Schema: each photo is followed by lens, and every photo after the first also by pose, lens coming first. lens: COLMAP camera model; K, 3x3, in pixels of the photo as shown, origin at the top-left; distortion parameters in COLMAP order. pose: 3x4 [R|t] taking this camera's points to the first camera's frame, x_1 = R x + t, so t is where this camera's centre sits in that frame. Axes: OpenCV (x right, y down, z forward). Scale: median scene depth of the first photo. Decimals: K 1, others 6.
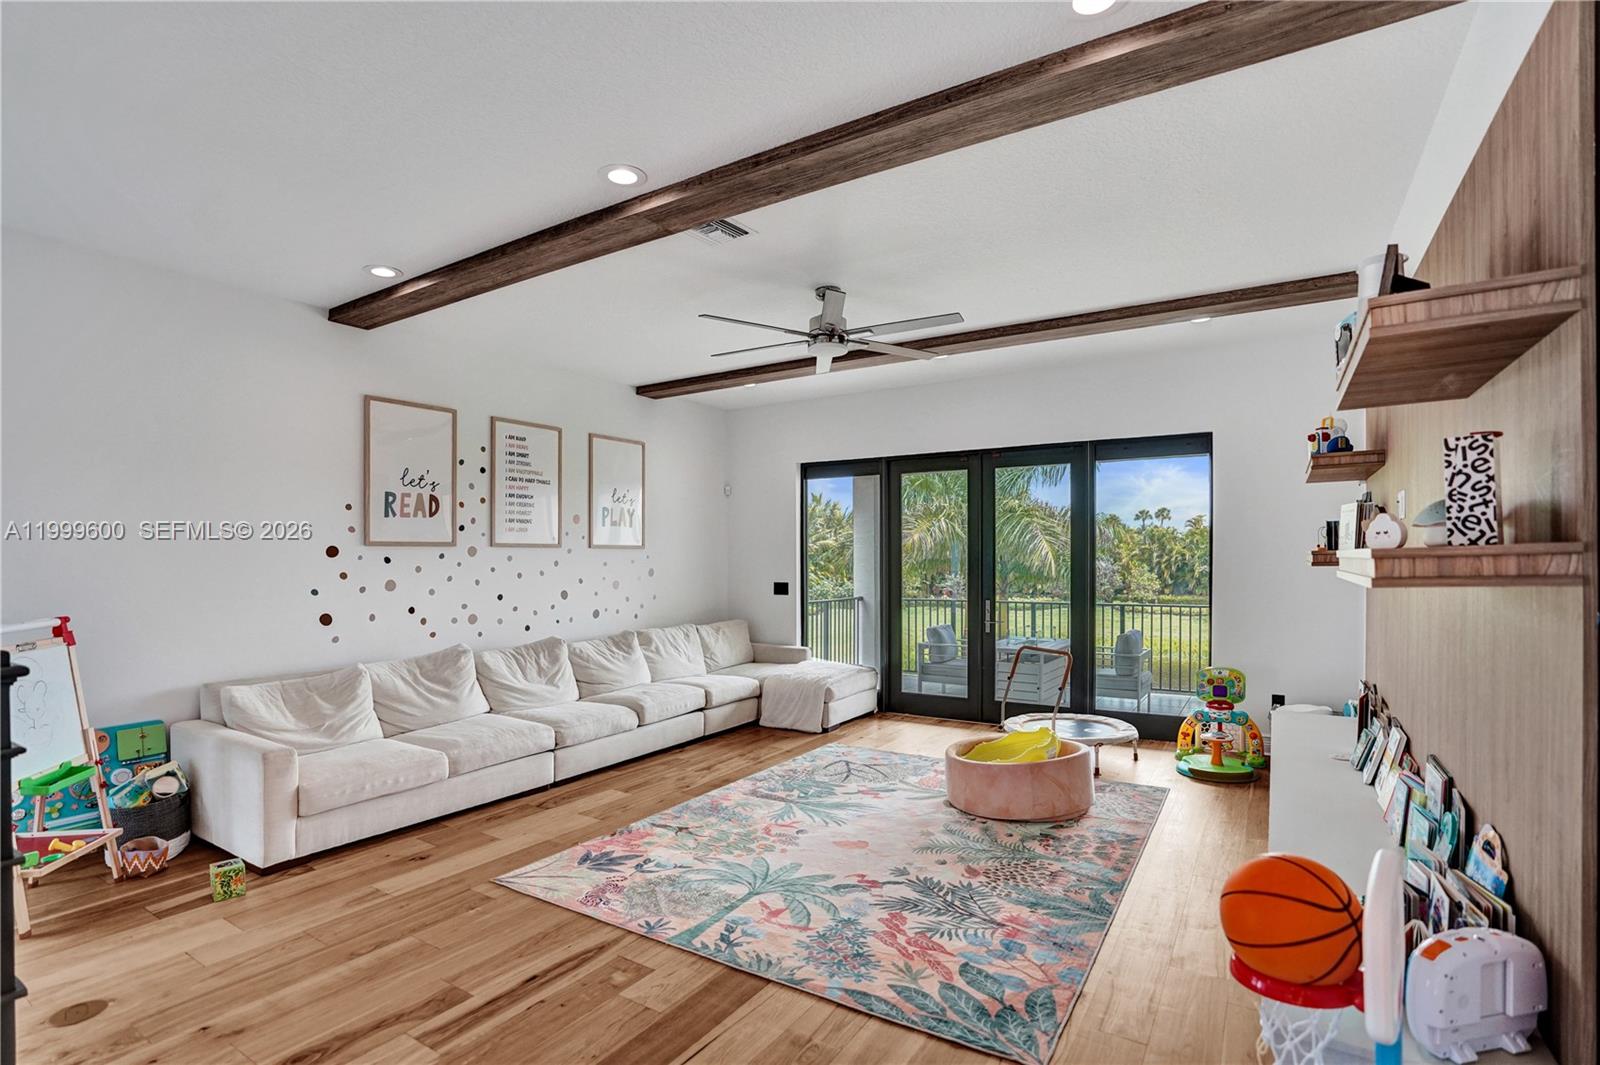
lens RADIAL K [[746.1, 0, 776.8], [0, 746.1, 581.4], [0, 0, 1]] dist [-0.049567, 0.009353]
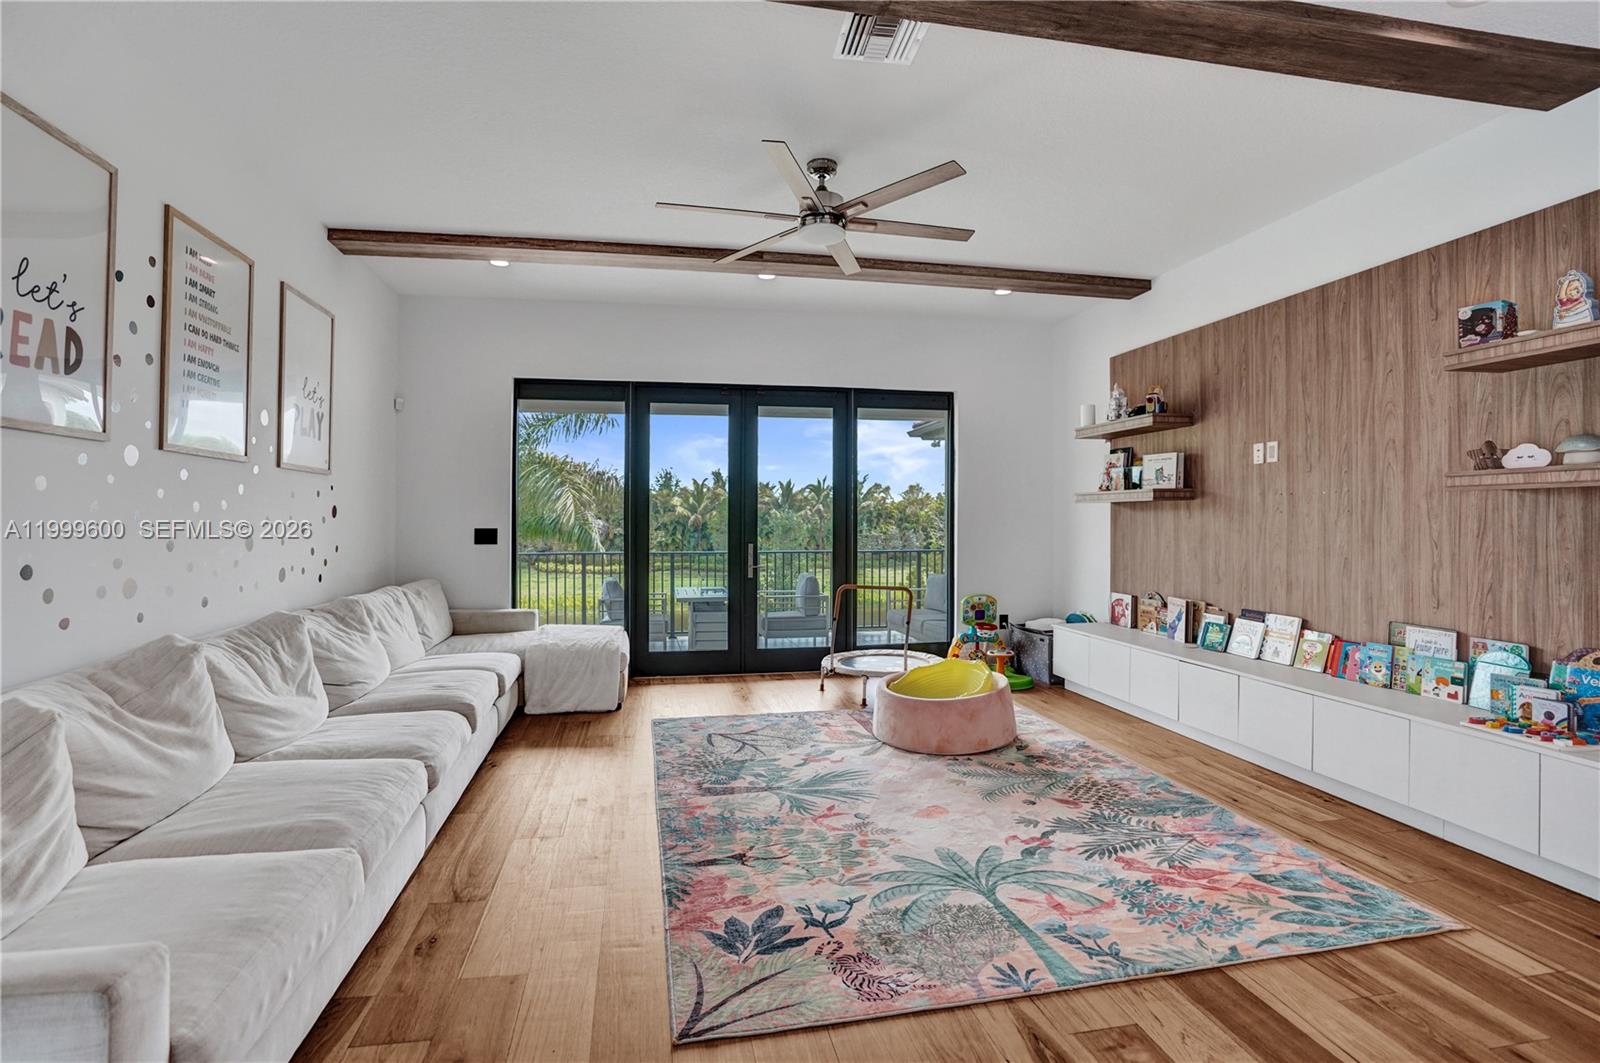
lens RADIAL K [[746.1, 0, 795.2], [0, 746.1, 533.1], [0, 0, 1]] dist [-0.049567, 0.009353]
pose [[0.734423, -0.007305, 0.678652, -0.468741], [0.016537, 0.999838, -0.007133, 0.027479], [-0.678490, 0.016461, 0.734425, 0.372423]]
